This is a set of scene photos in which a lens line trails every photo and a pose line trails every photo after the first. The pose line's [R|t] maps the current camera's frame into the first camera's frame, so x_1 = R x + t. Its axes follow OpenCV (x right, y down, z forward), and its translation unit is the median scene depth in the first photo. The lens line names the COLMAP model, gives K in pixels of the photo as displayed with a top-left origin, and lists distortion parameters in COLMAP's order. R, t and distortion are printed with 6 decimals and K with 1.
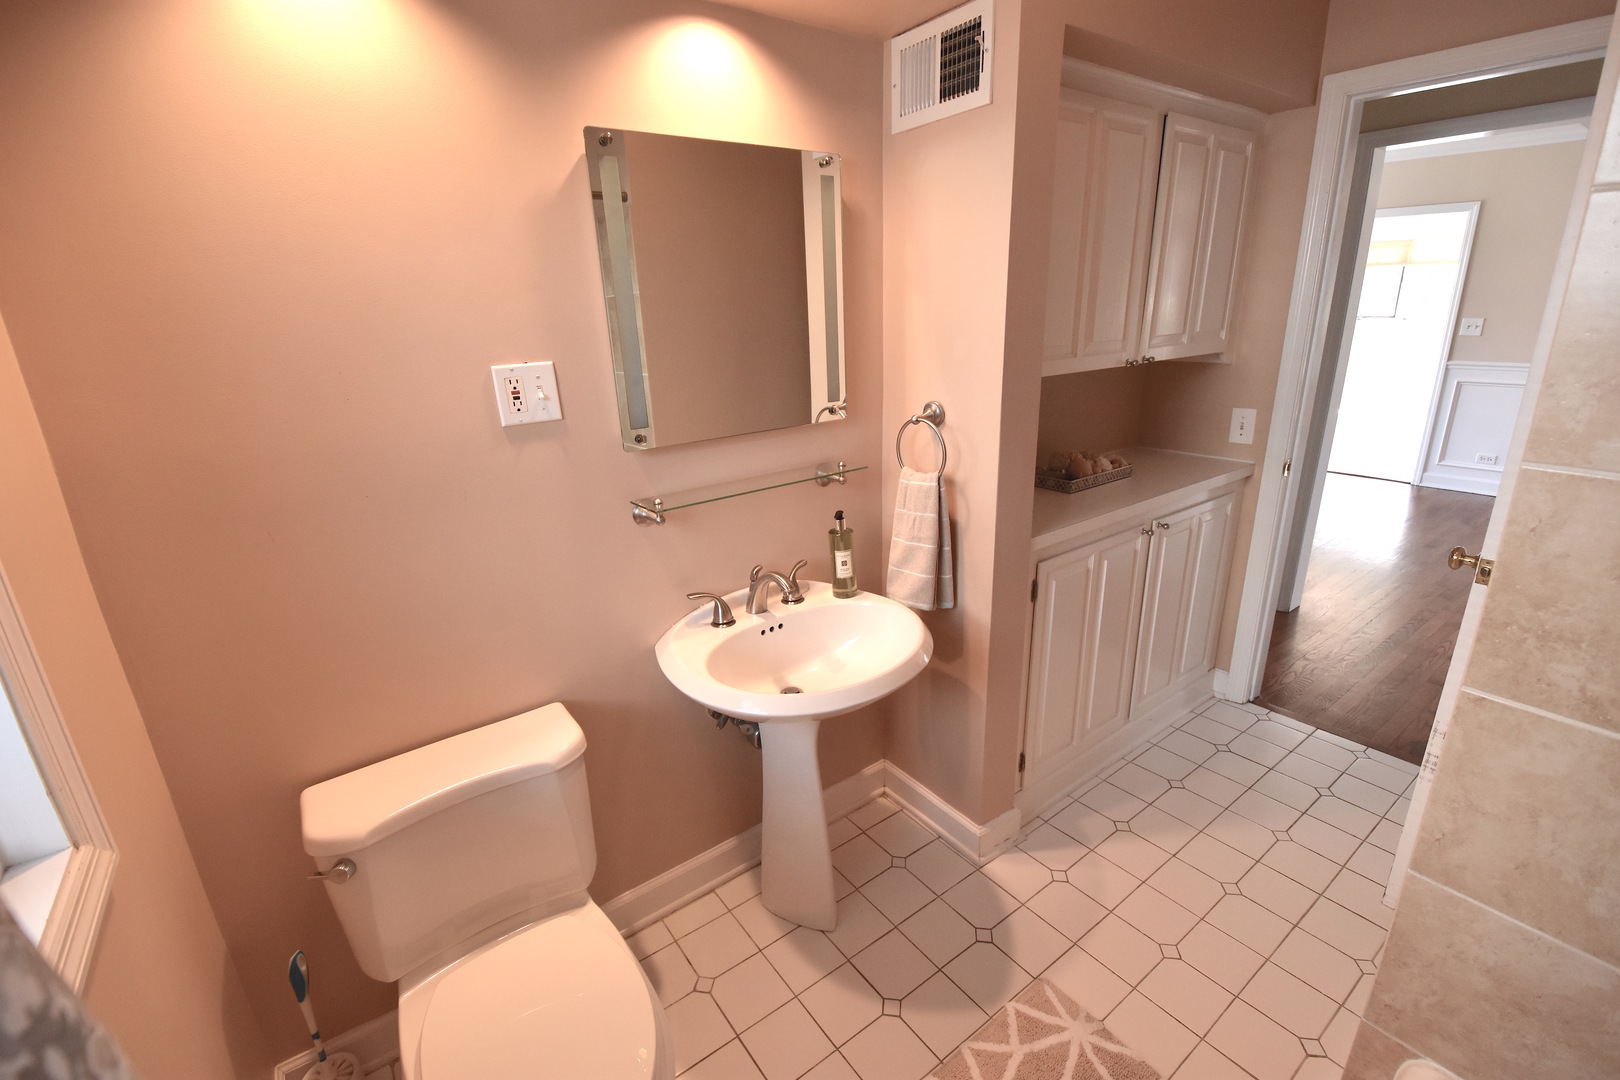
lens RADIAL K [[709.3, 0, 810.0], [0, 709.3, 540.0], [0, 0, 1]] dist [0.020117, -0.024760]
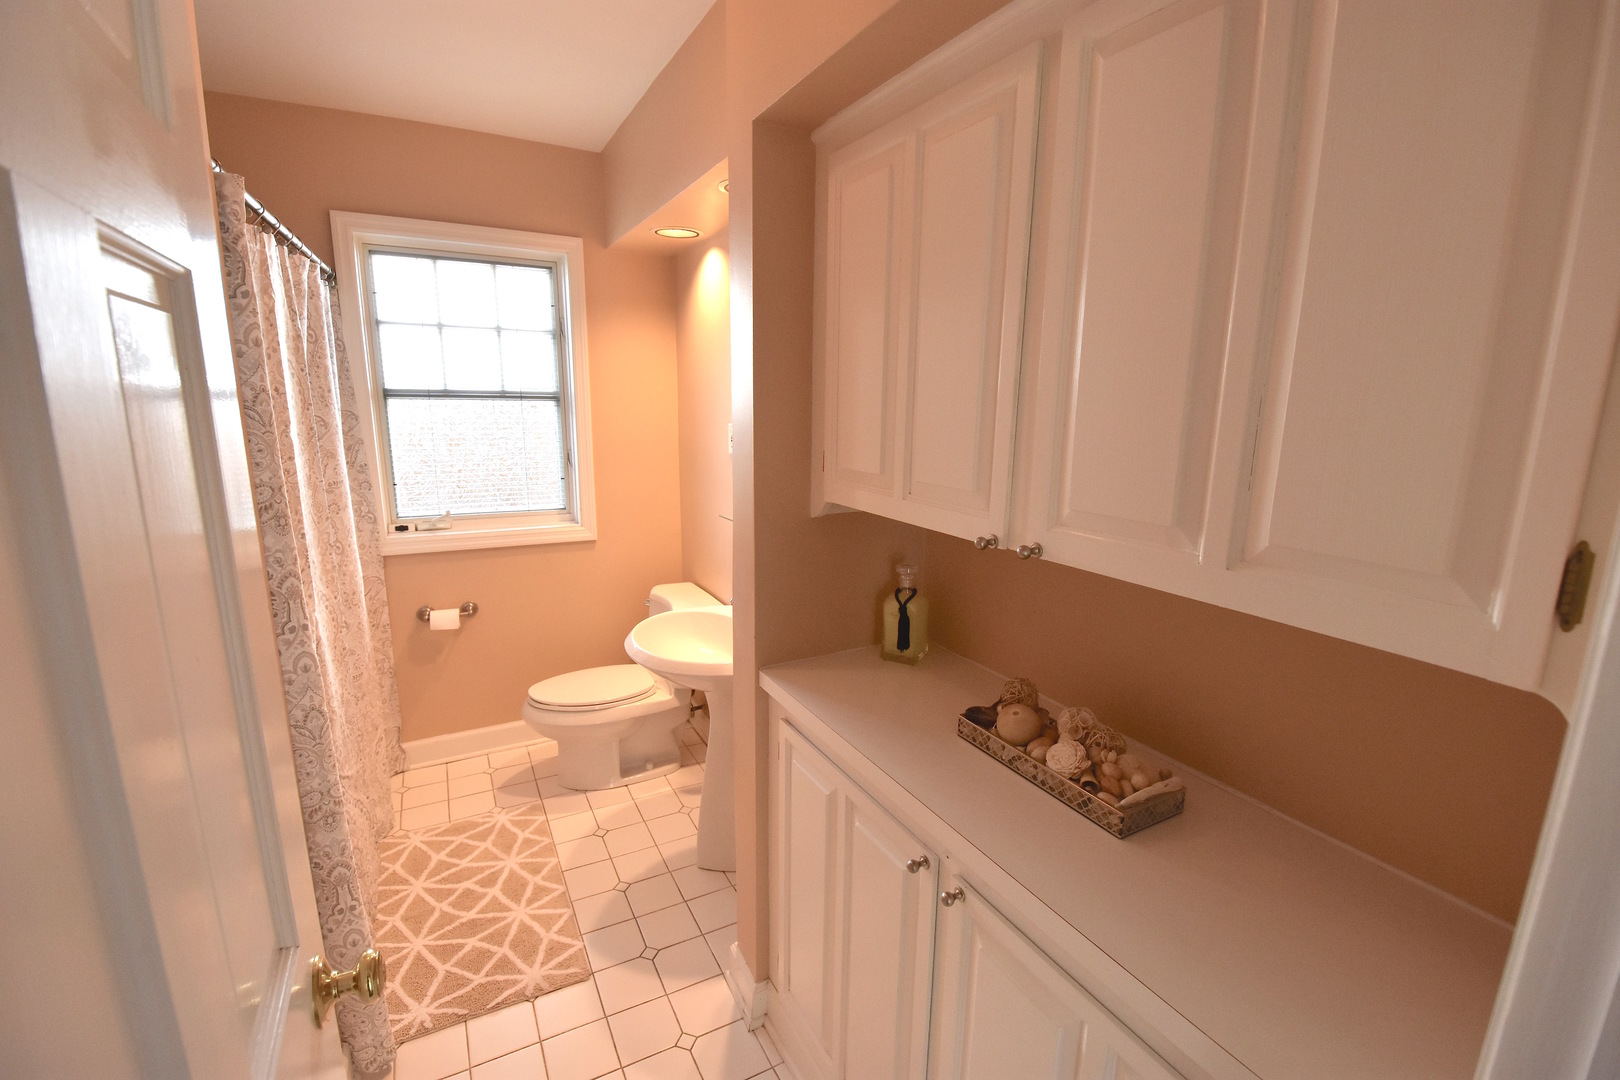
lens RADIAL K [[709.3, 0, 810.0], [0, 709.3, 540.0], [0, 0, 1]] dist [0.020117, -0.024760]
pose [[-0.141937, 0.228134, -0.963228, 1.309715], [-0.318013, 0.910987, 0.262622, -0.468730], [0.937402, 0.343595, -0.056754, 1.242746]]
